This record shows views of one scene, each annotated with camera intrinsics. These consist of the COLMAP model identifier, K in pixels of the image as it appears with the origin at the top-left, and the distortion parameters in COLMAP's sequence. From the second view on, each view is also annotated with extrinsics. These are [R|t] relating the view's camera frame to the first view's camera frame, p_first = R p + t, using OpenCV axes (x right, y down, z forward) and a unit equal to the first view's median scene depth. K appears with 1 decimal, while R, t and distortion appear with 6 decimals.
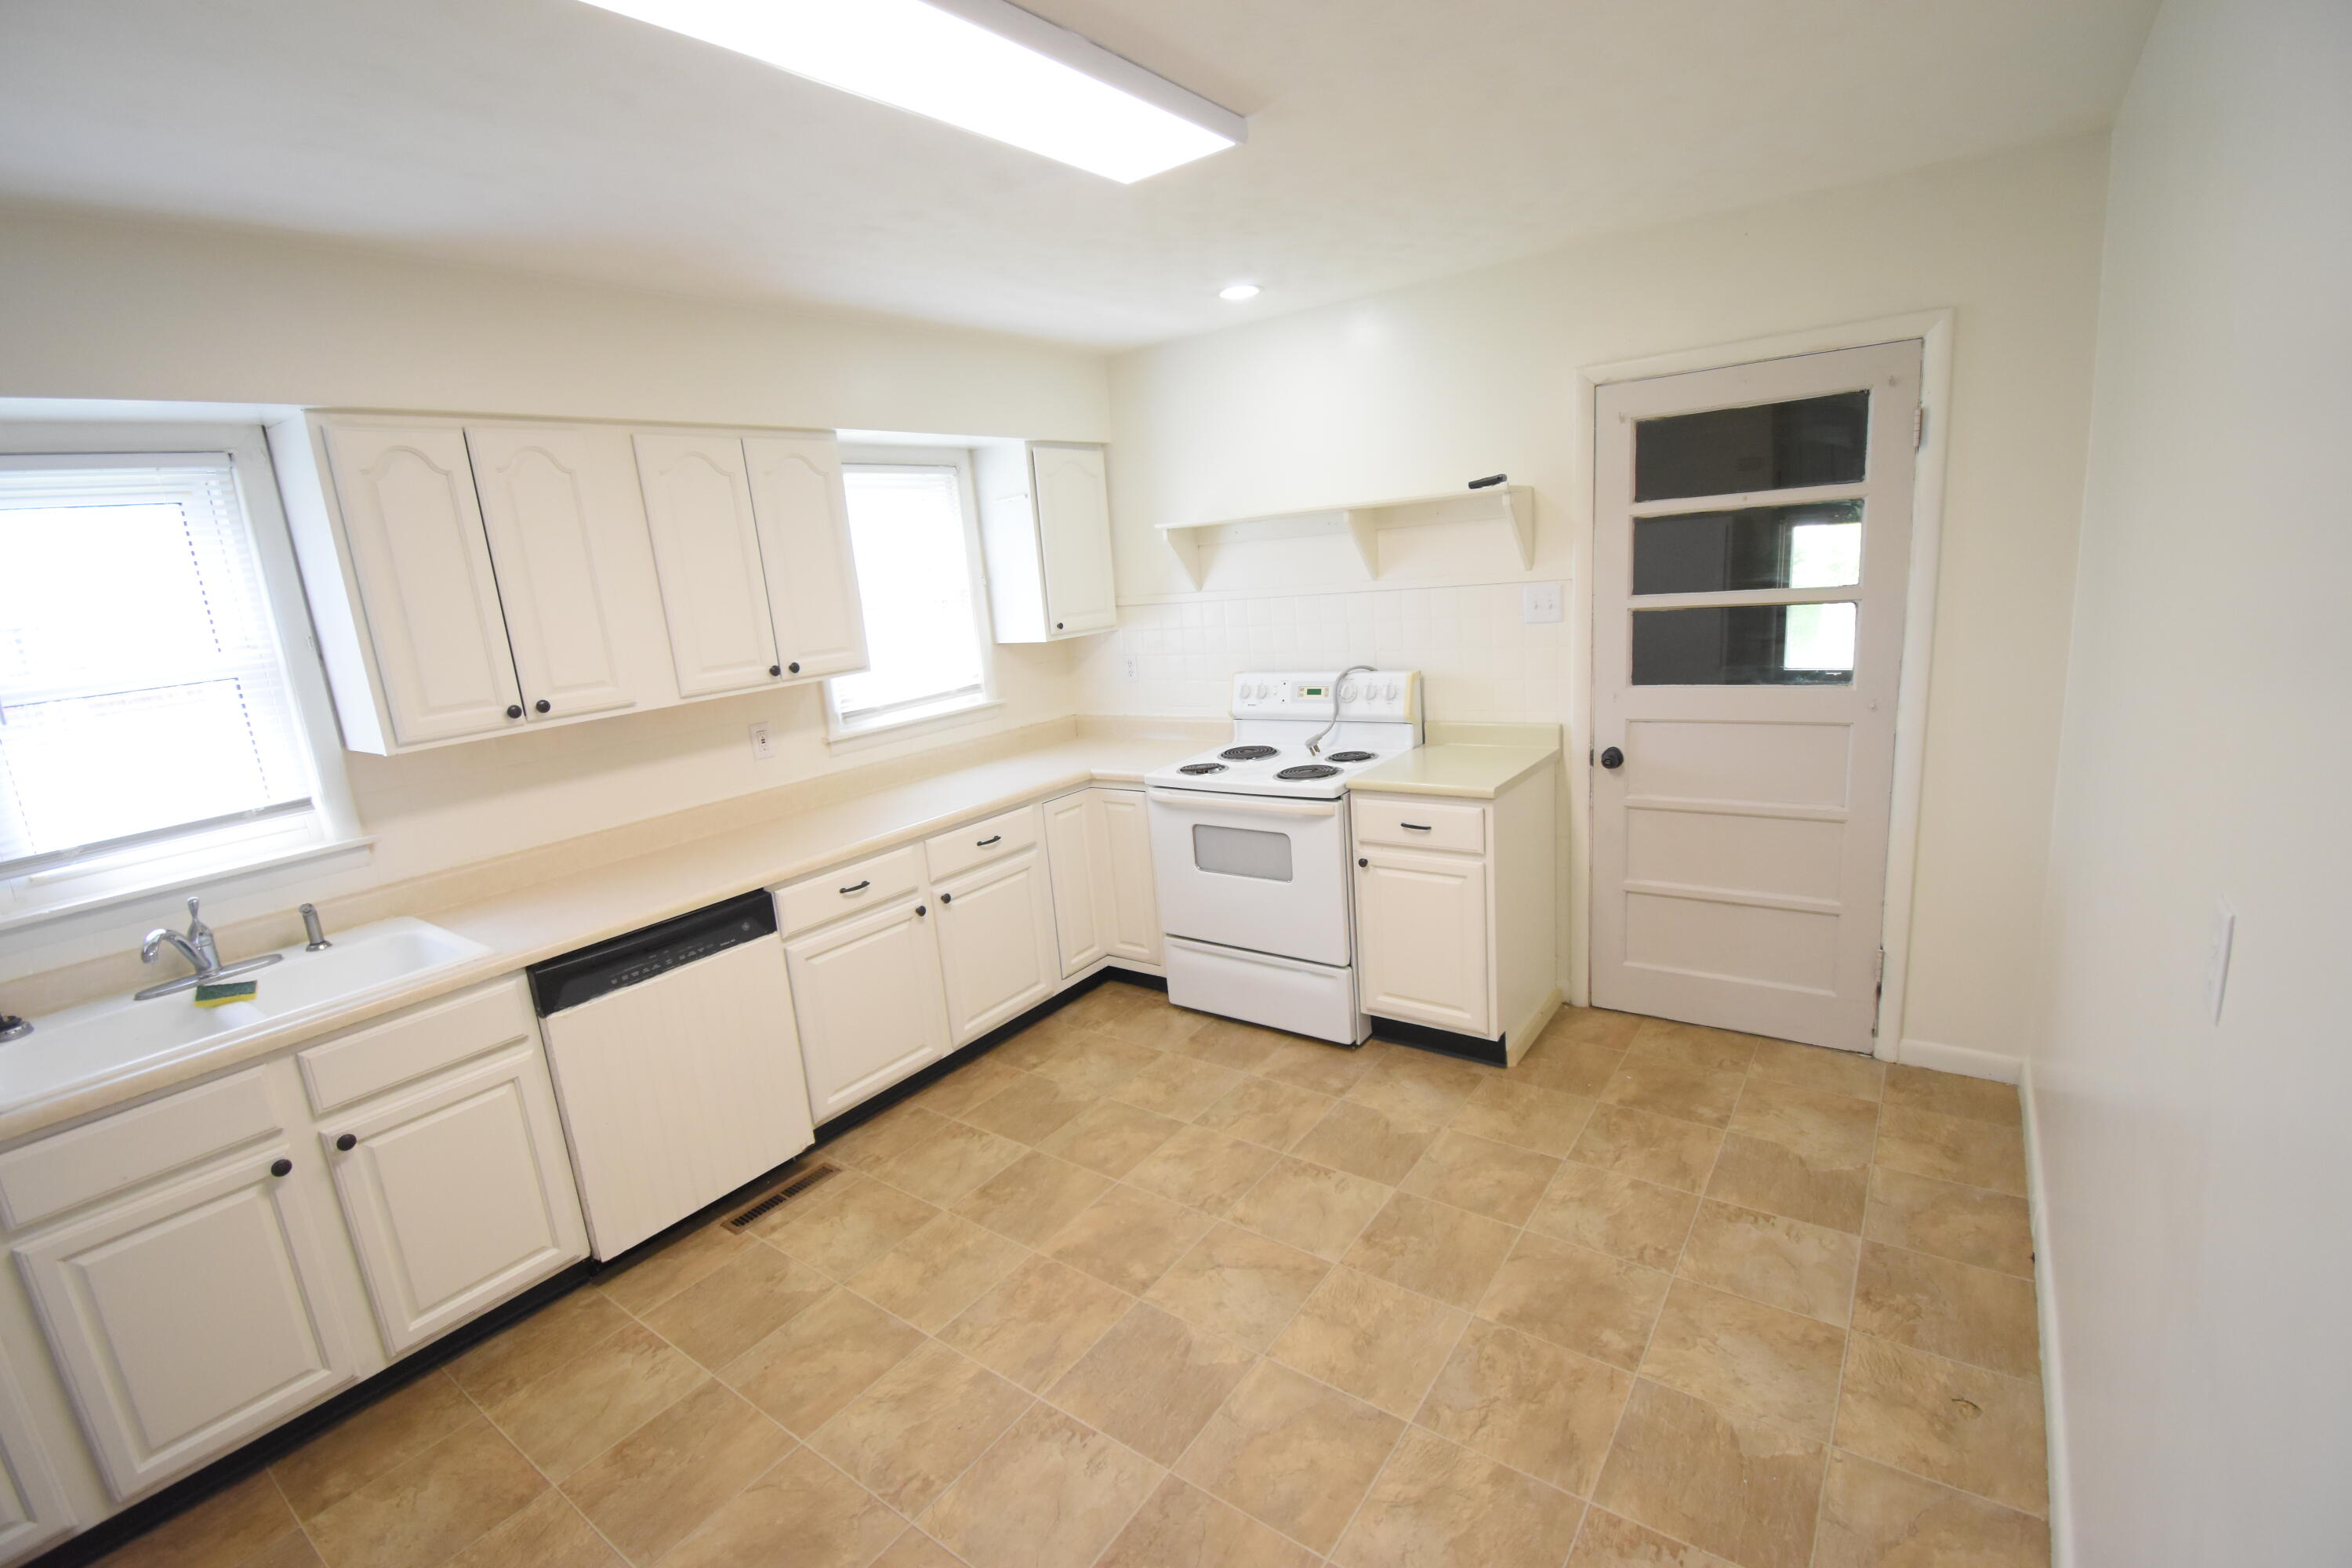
lens RADIAL K [[1041.9, 0, 1174.6], [0, 1041.9, 791.2], [0, 0, 1]] dist [0.000928, -0.013300]
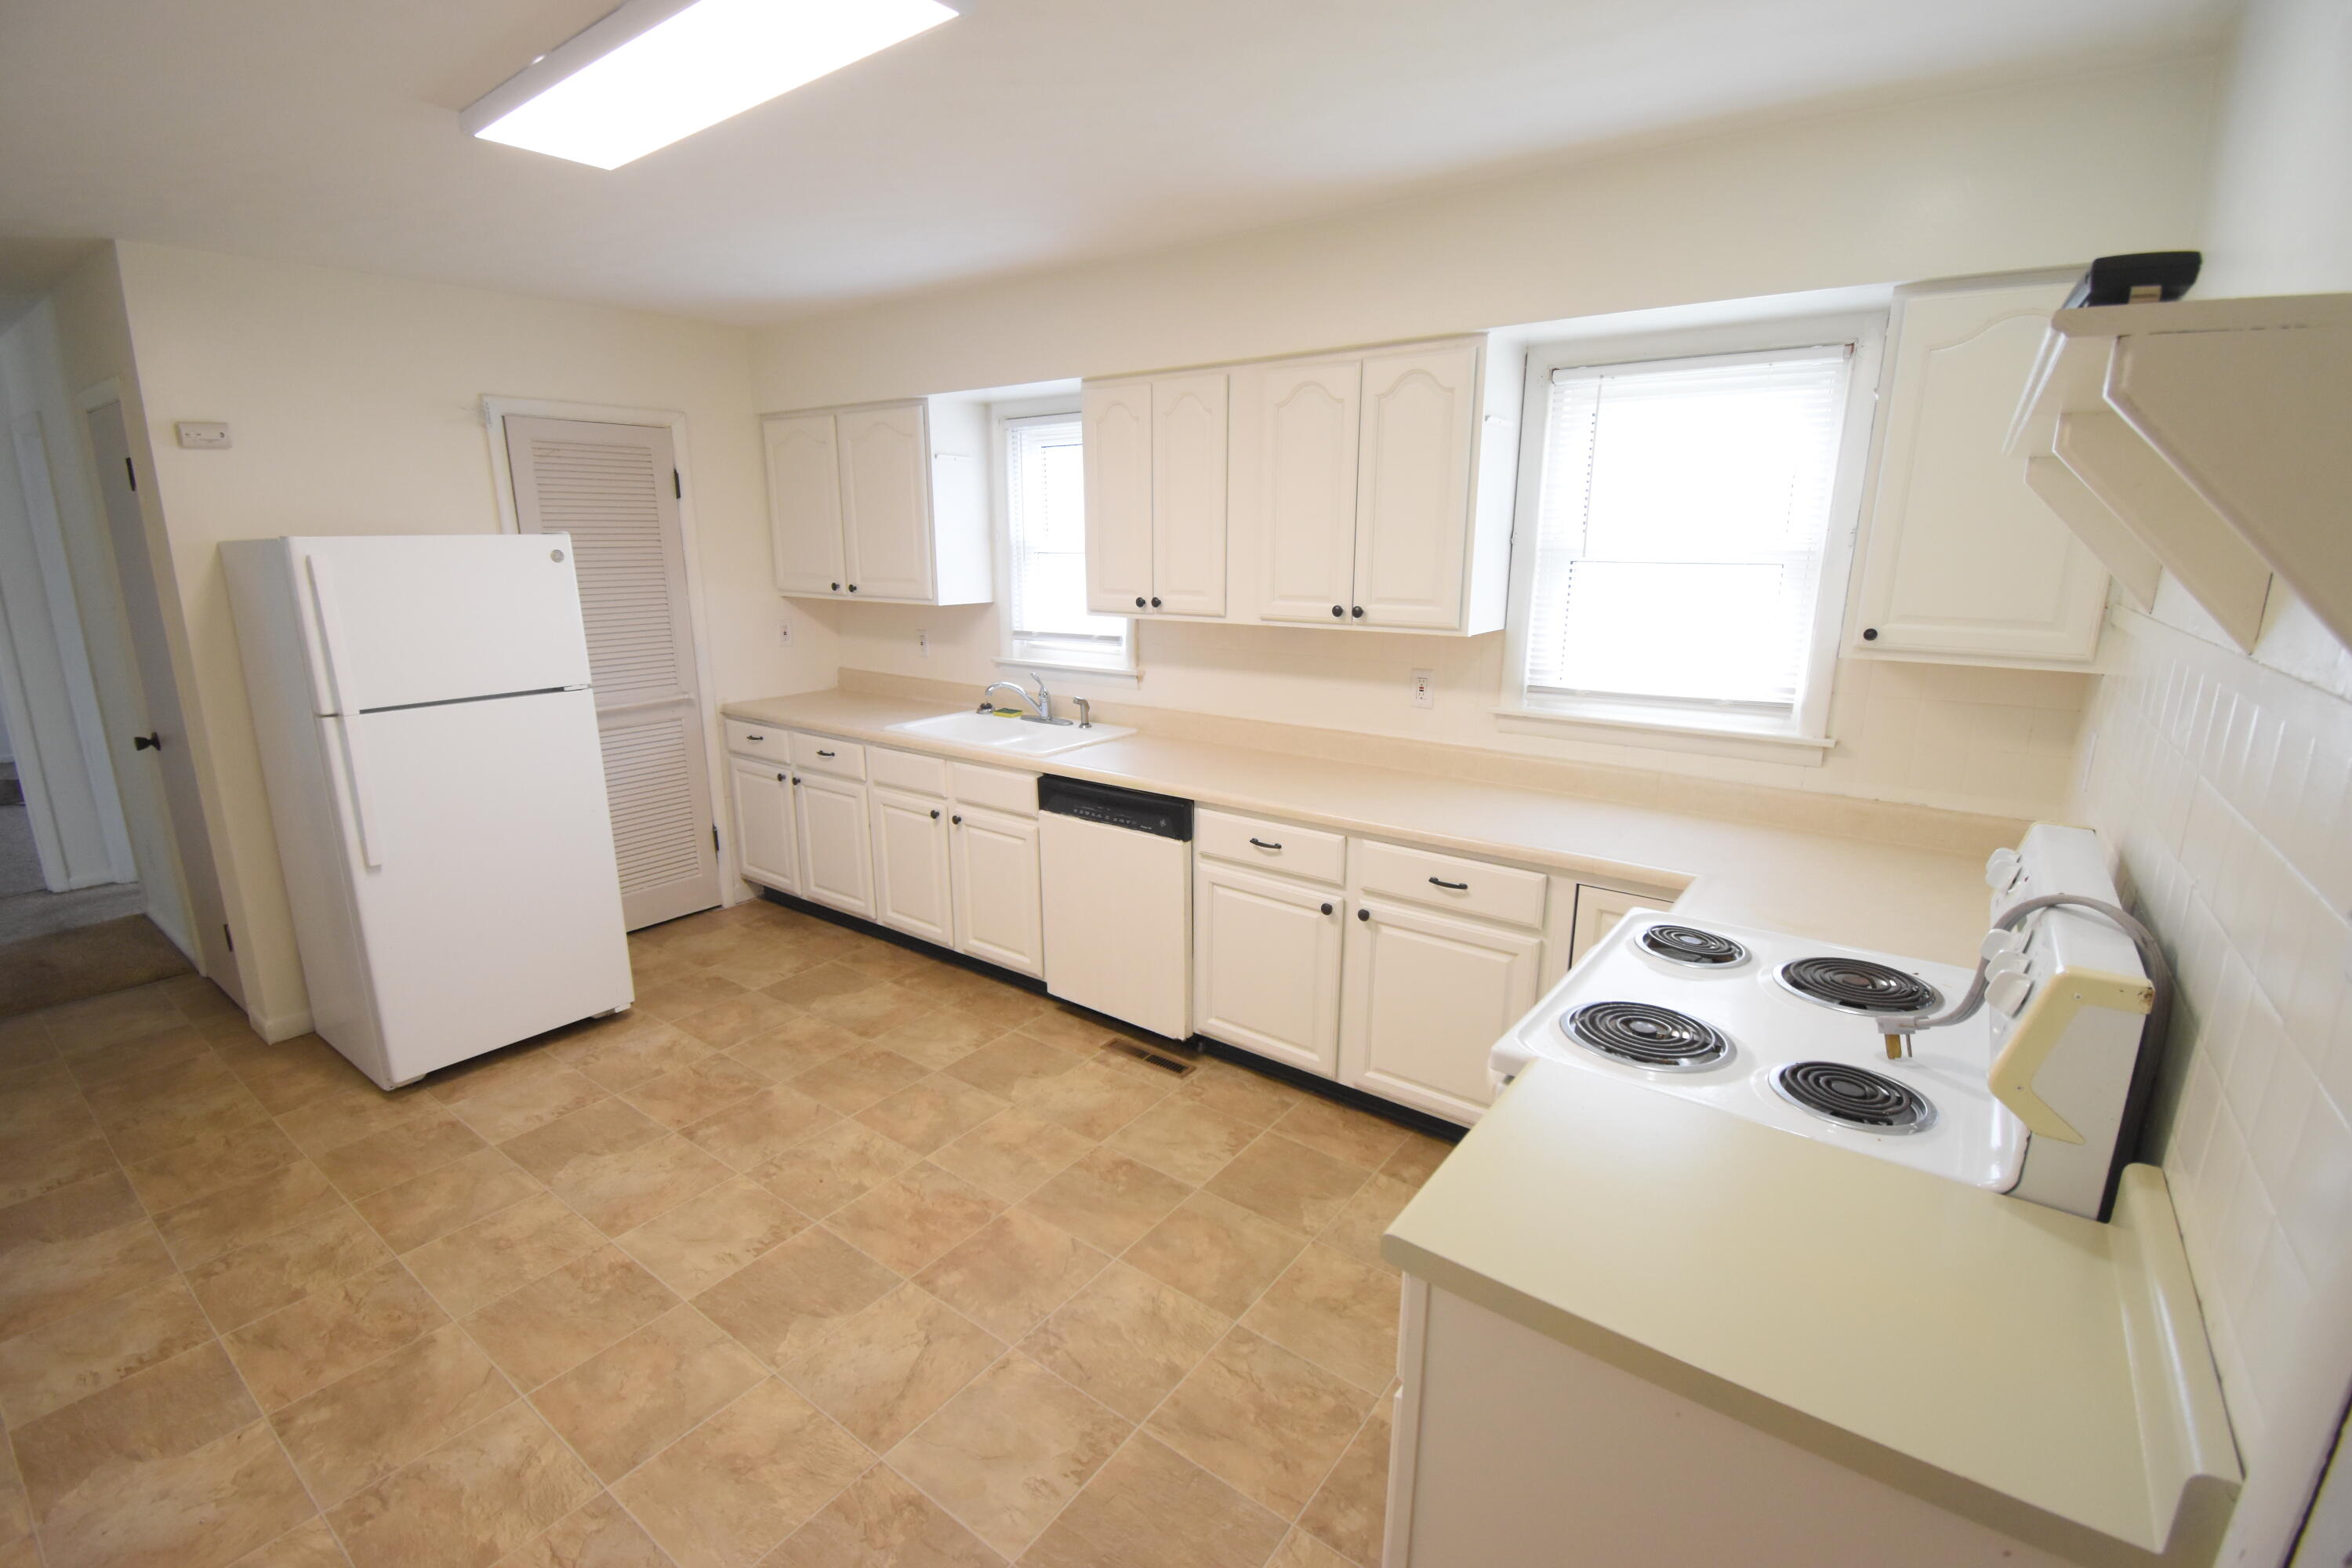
lens RADIAL K [[1041.9, 0, 1179.2], [0, 1041.9, 780.3], [0, 0, 1]] dist [0.000928, -0.013300]
pose [[-0.011196, 0.311667, -0.950125, 0.674196], [-0.218017, 0.926564, 0.306507, -0.274767], [0.975881, 0.210575, 0.057575, 0.986420]]
